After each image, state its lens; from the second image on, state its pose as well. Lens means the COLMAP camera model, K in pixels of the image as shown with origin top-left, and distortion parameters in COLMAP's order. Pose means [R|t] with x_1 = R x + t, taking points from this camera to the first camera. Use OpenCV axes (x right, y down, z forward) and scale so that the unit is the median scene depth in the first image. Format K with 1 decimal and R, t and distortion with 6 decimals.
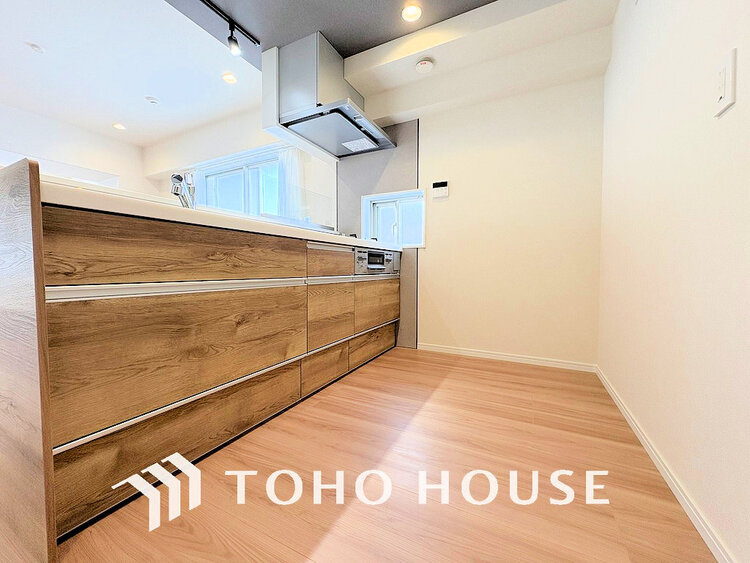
lens RADIAL K [[300.2, 0, 375.0], [0, 300.2, 281.5], [0, 0, 1]] dist [-0.000864, -0.000467]
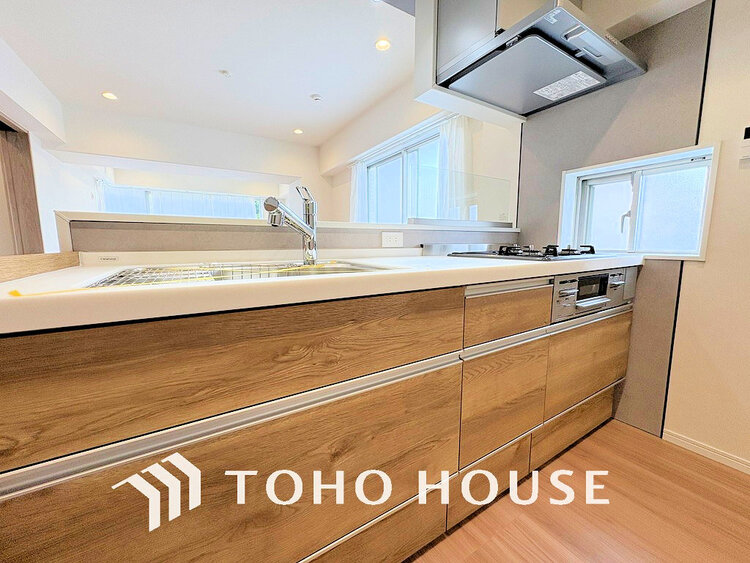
lens RADIAL K [[300.2, 0, 375.0], [0, 300.2, 281.5], [0, 0, 1]] dist [-0.000864, -0.000467]
pose [[0.857690, 0.057292, -0.510966, -0.065228], [-0.013407, 0.995927, 0.089163, -0.144605], [0.513993, -0.069624, 0.854964, 0.329901]]
